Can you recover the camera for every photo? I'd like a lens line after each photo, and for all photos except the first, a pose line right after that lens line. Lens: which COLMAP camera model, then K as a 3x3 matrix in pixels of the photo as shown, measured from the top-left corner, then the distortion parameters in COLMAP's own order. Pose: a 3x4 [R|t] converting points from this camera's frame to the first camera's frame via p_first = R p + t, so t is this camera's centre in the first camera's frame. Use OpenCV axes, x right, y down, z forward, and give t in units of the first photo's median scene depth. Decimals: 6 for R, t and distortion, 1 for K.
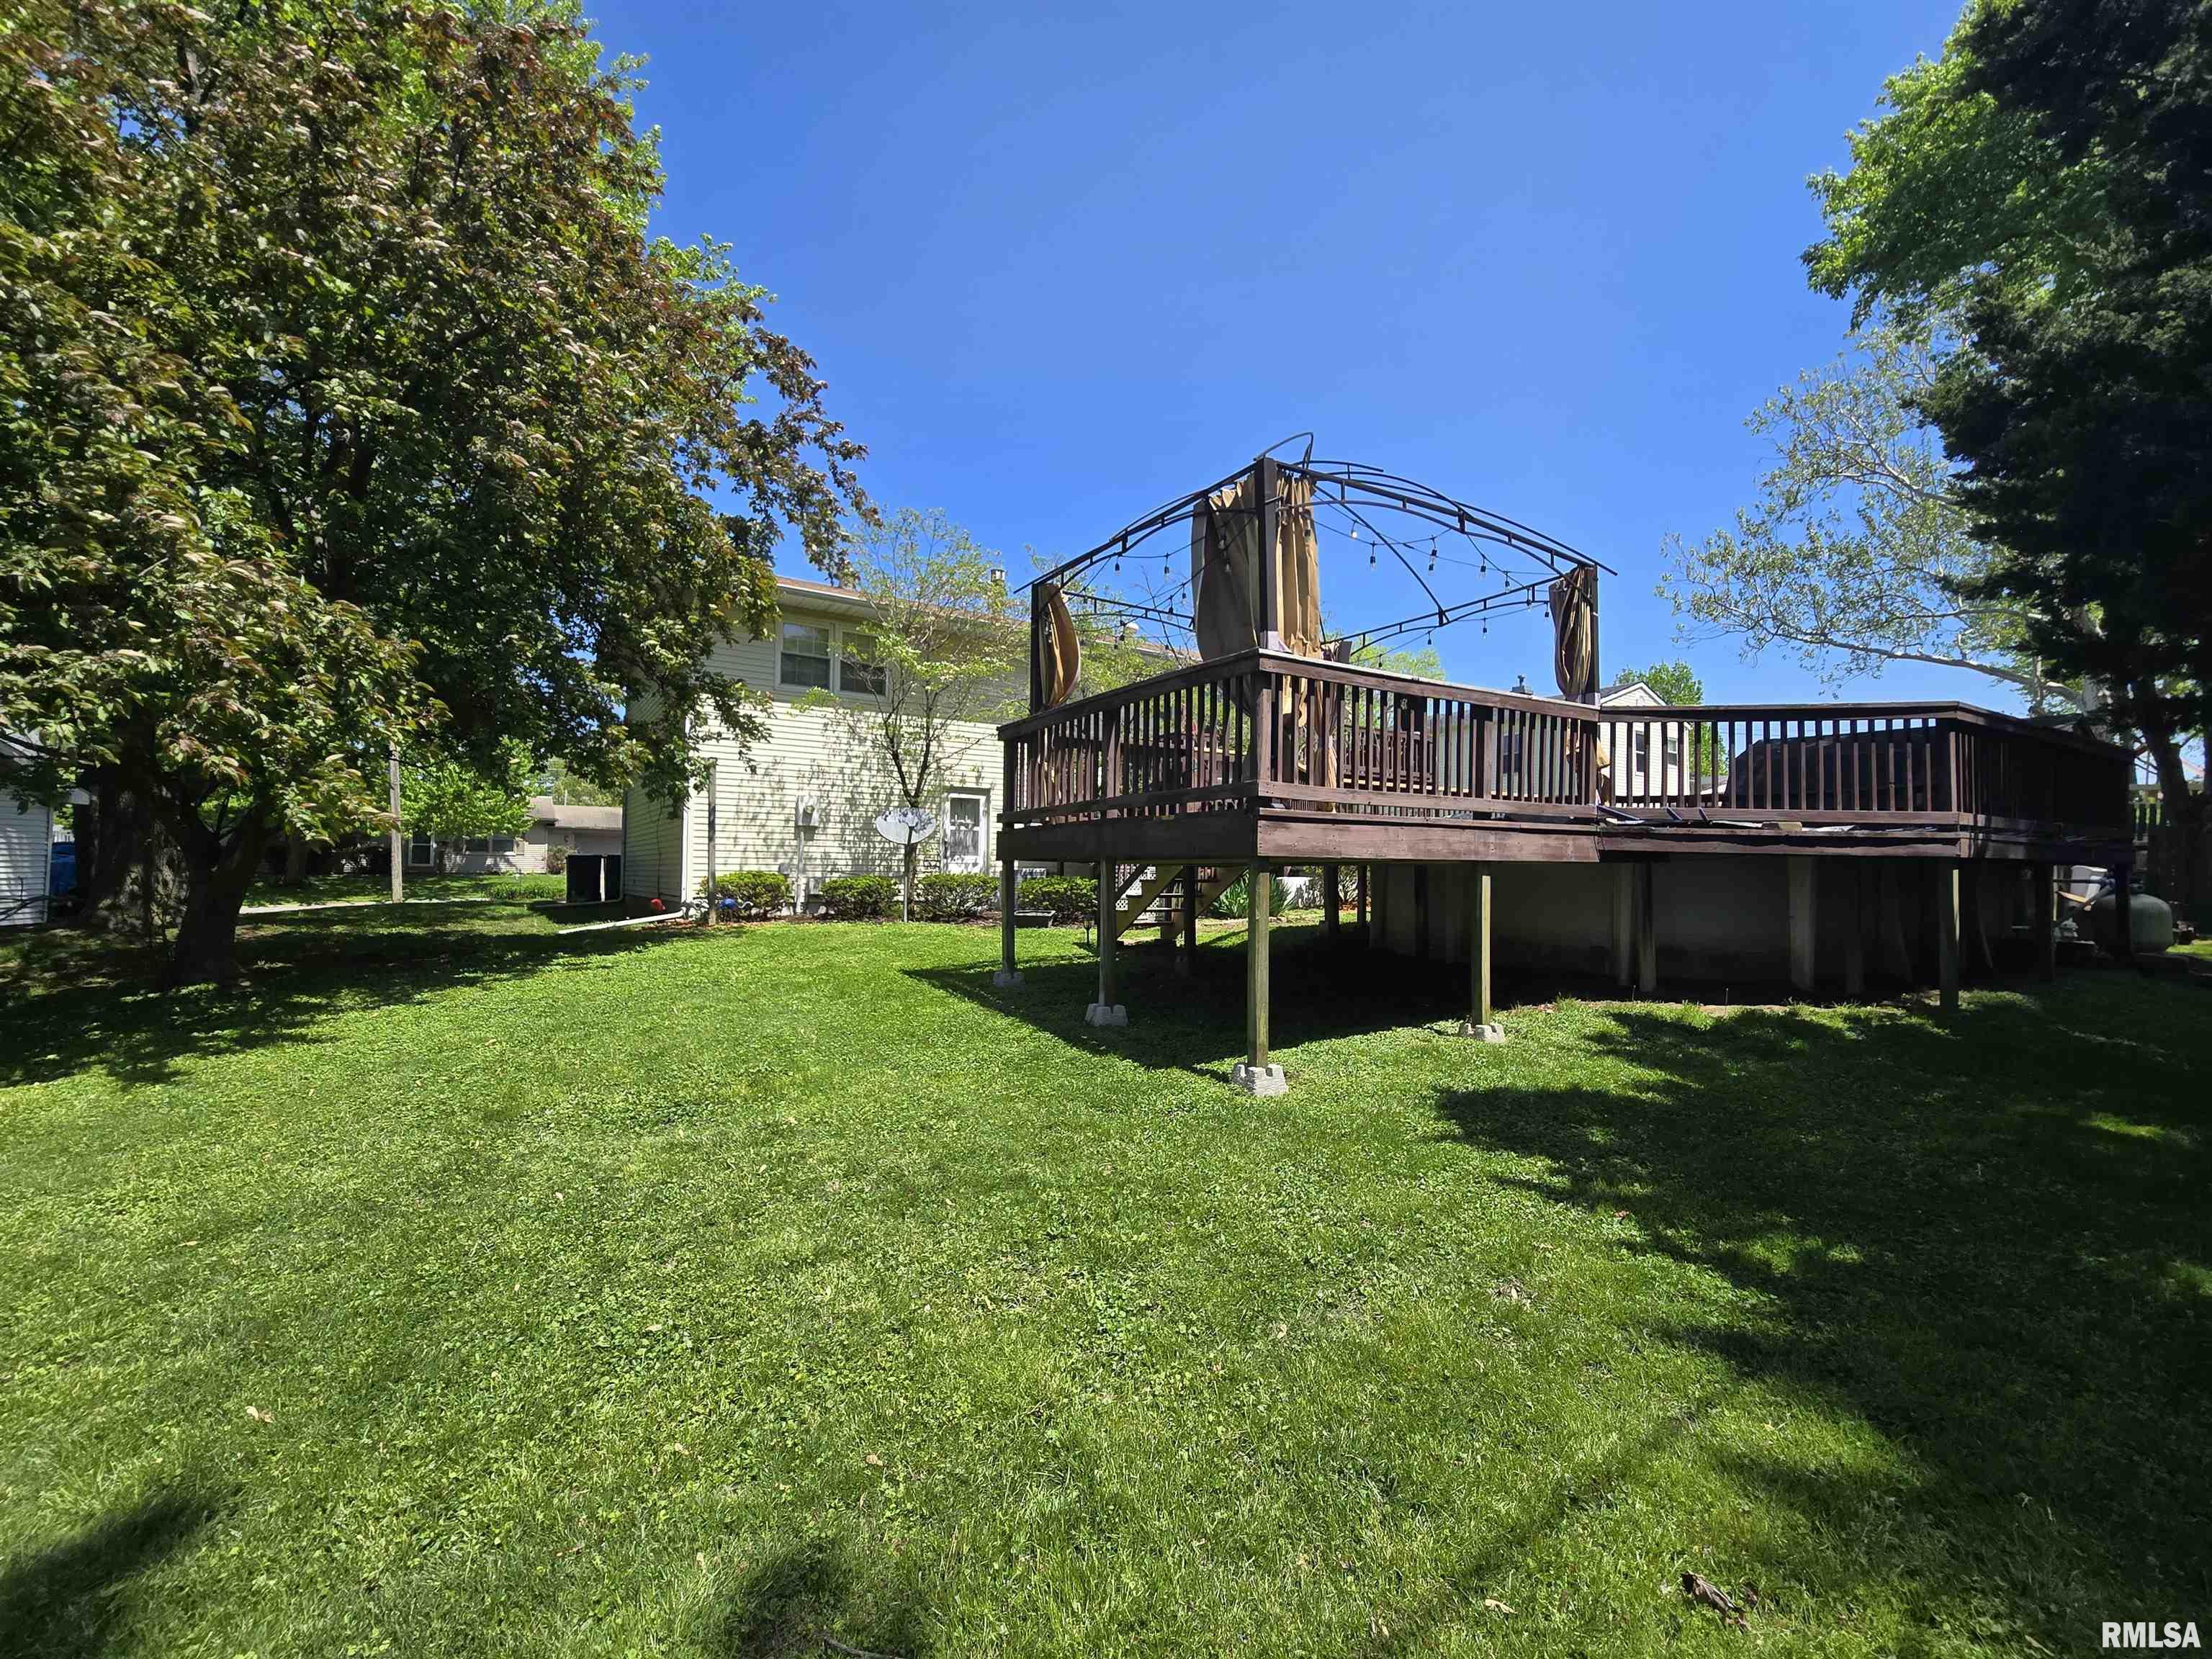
lens RADIAL K [[901.2, 0, 1118.5], [0, 901.2, 843.4], [0, 0, 1]] dist [0.000404, 0.001576]
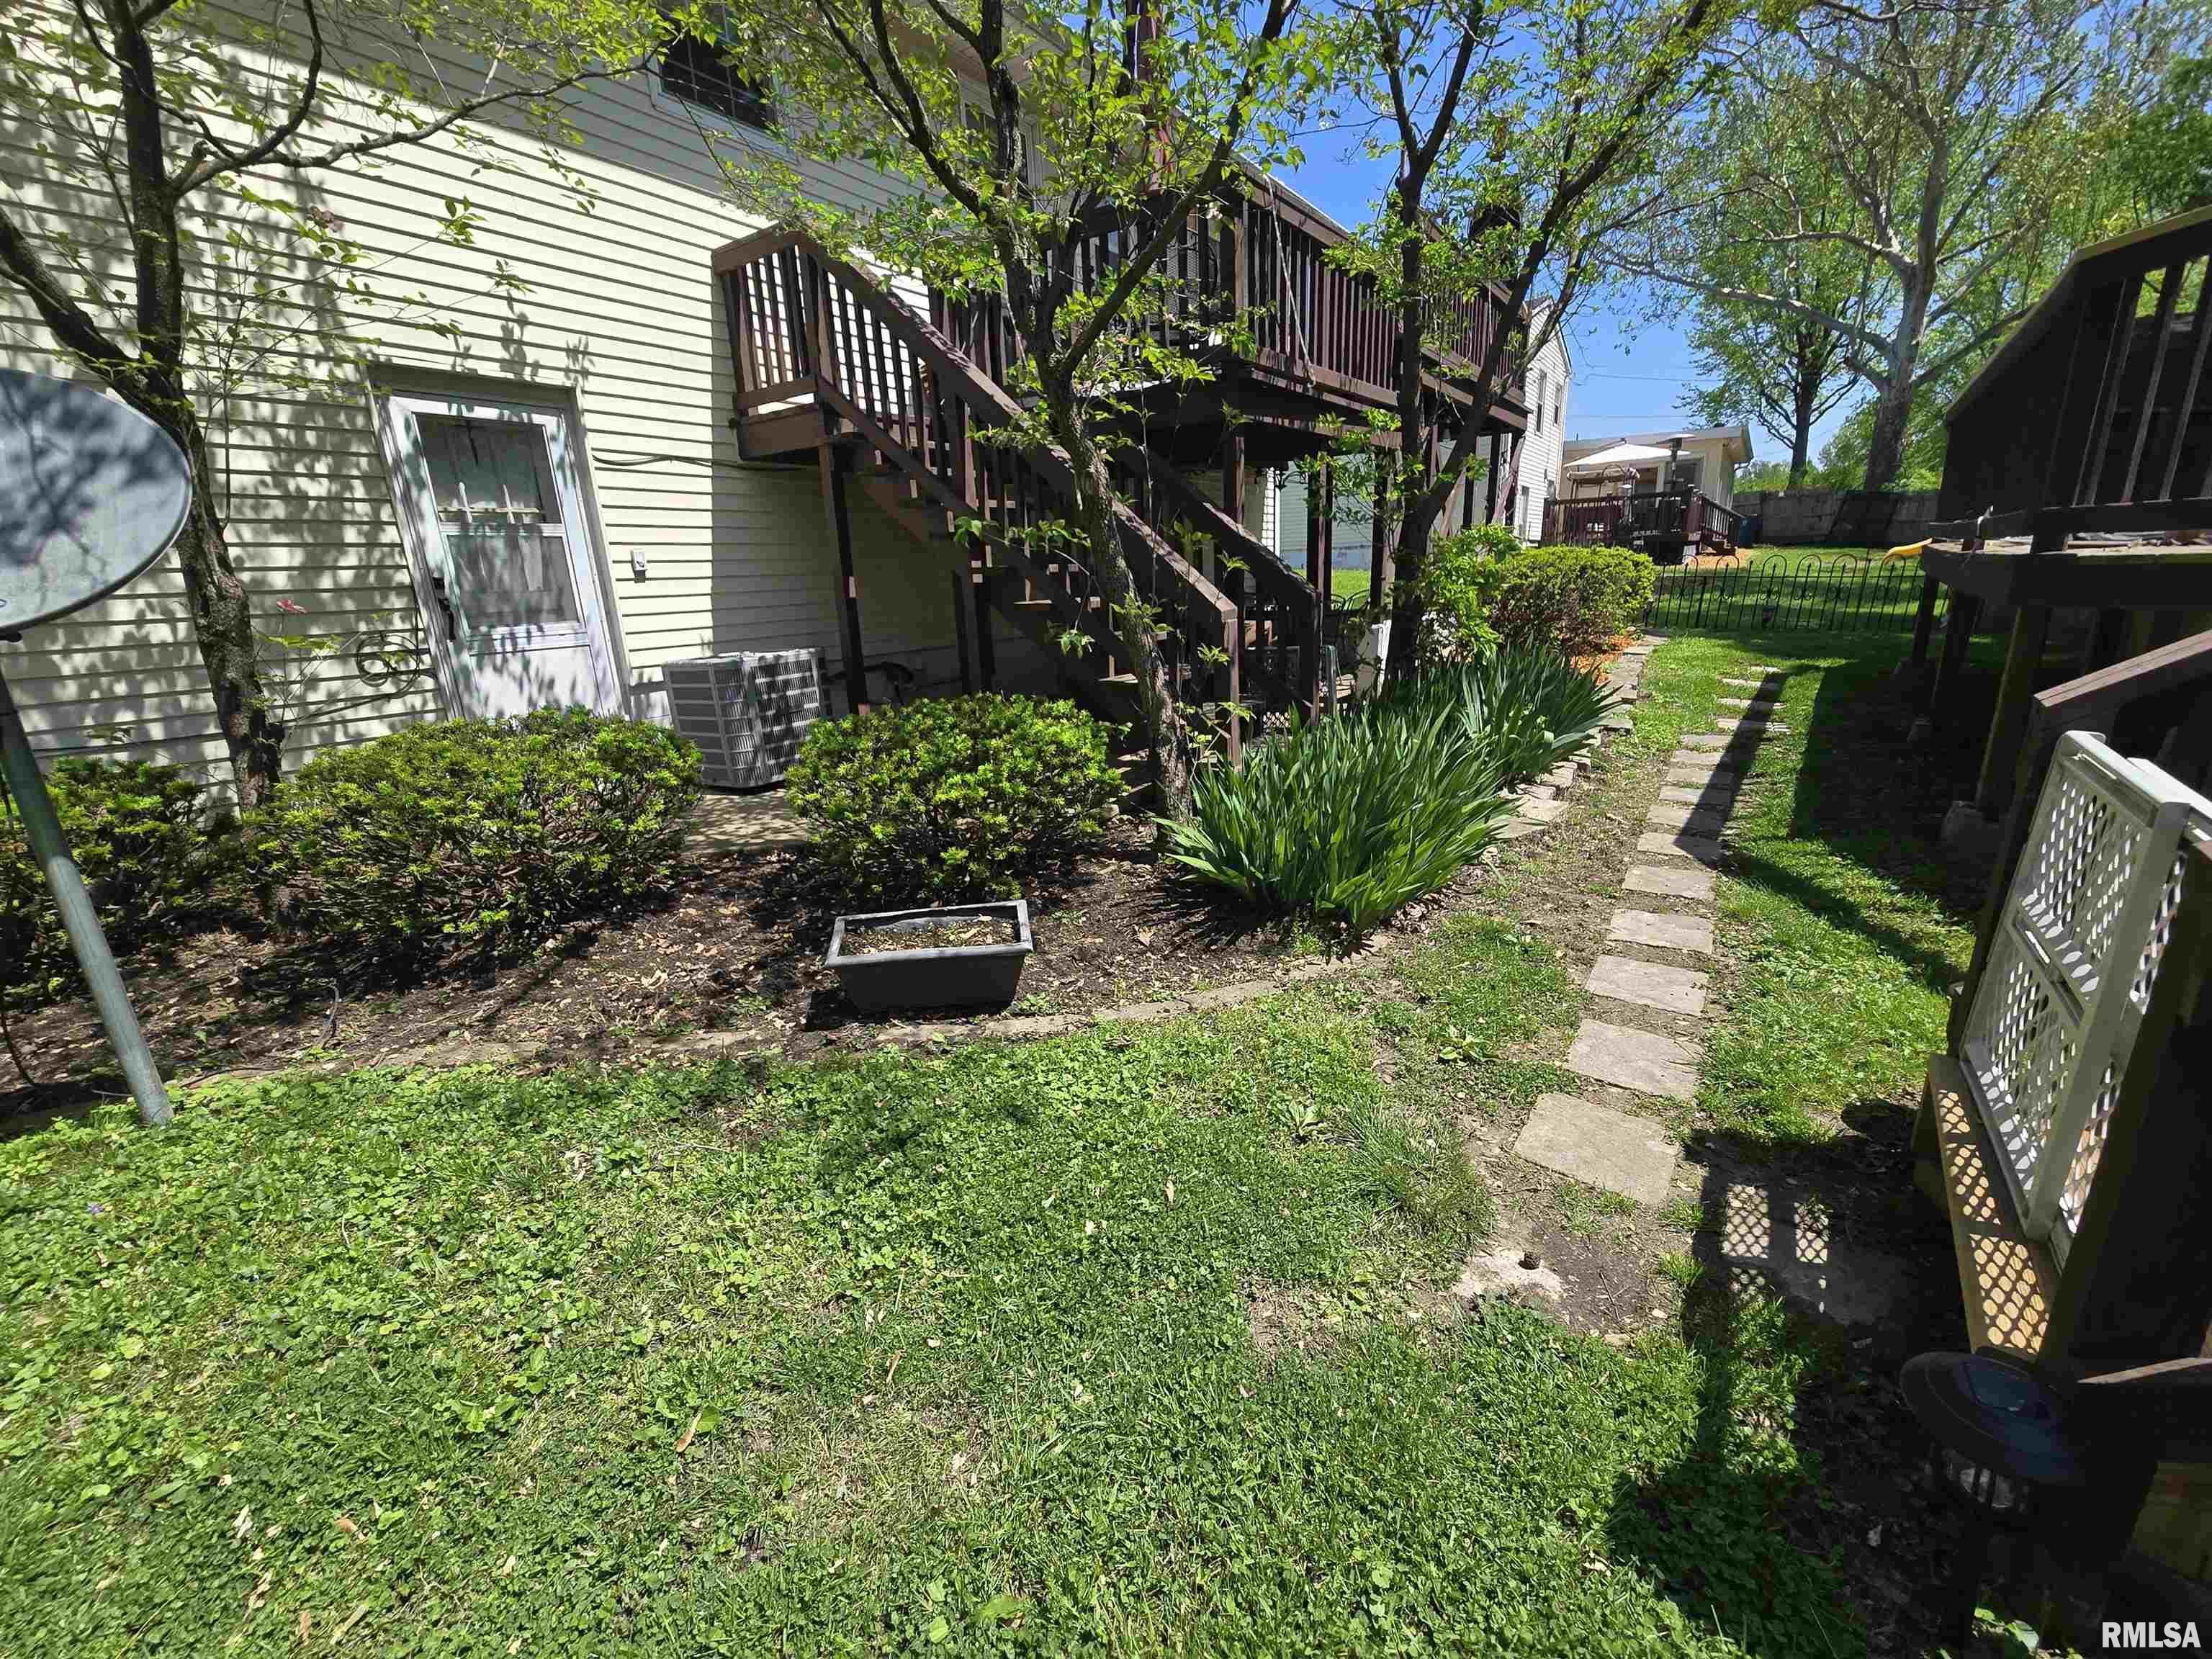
lens RADIAL K [[901.2, 0, 1107.7], [0, 901.2, 838.4], [0, 0, 1]] dist [0.000404, 0.001576]
pose [[0.933706, -0.146044, 0.326902, -0.110703], [0.040034, 0.949887, 0.310018, -0.005596], [-0.355796, -0.276378, 0.892762, 0.722442]]
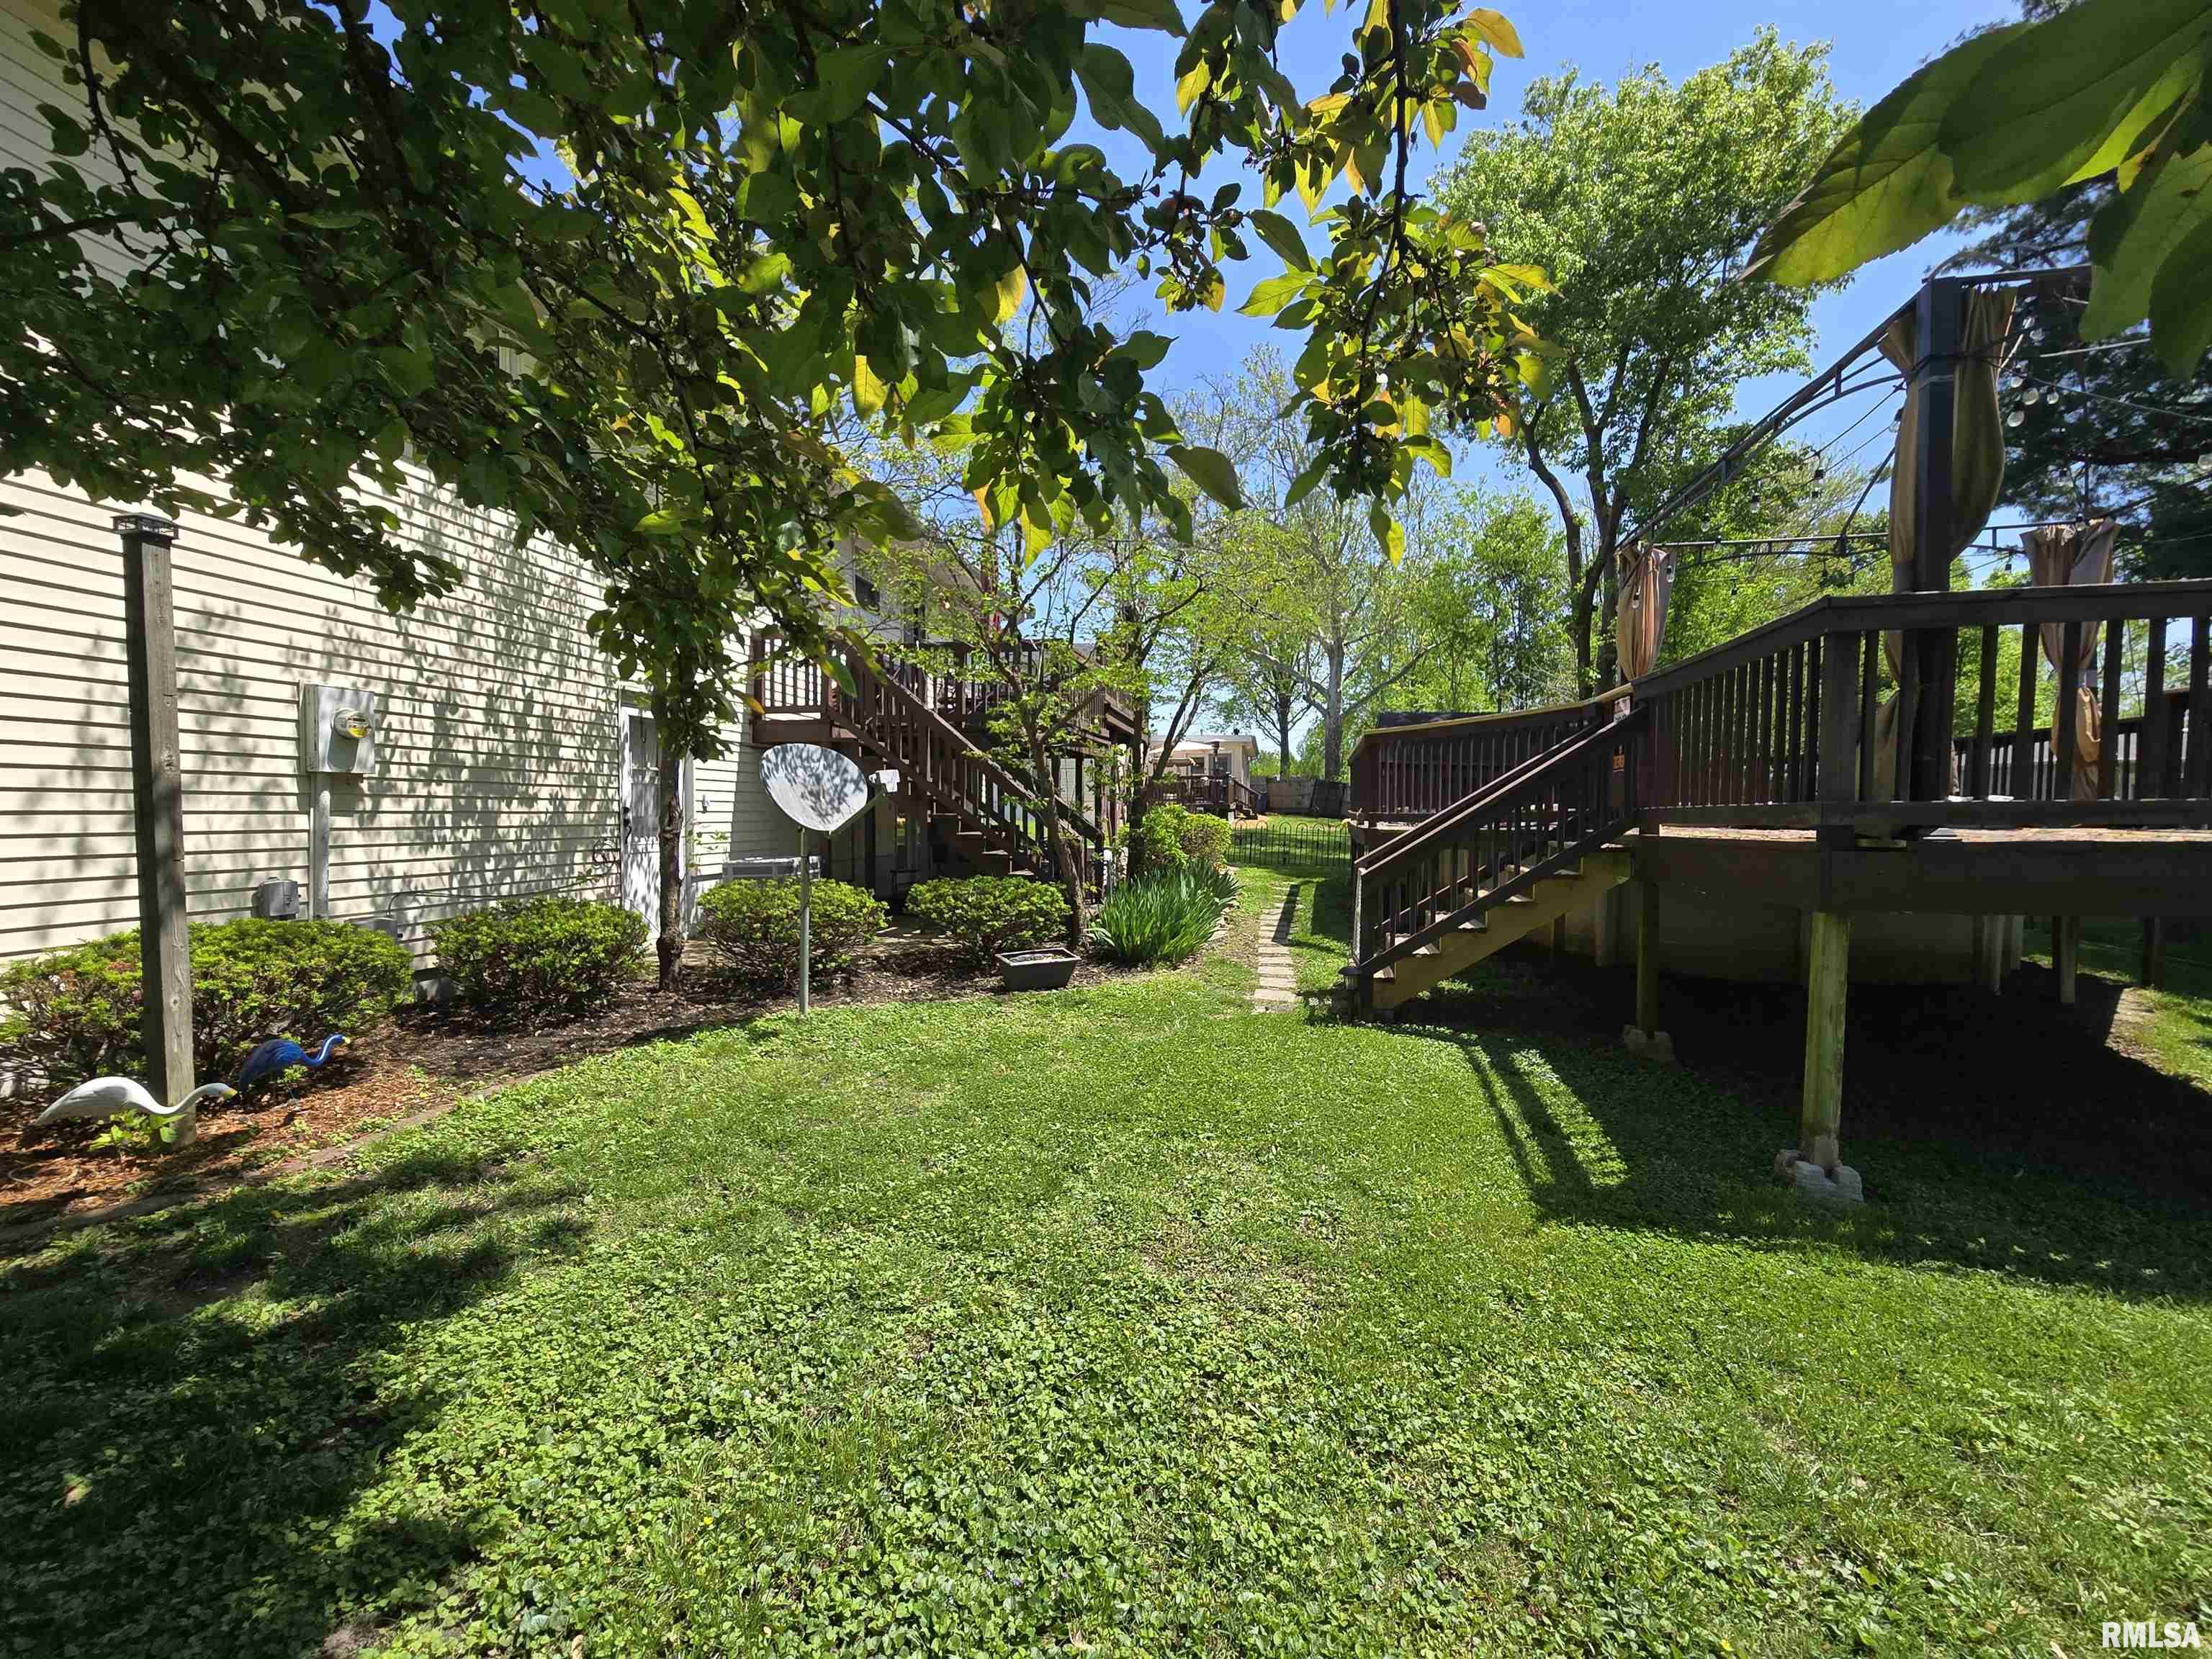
lens RADIAL K [[901.2, 0, 1098.7], [0, 901.2, 831.5], [0, 0, 1]] dist [0.000404, 0.001576]
pose [[0.710089, -0.023538, 0.703719, -0.388780], [-0.015585, 0.998671, 0.049129, -0.019721], [-0.703940, -0.045853, 0.708778, 0.546090]]
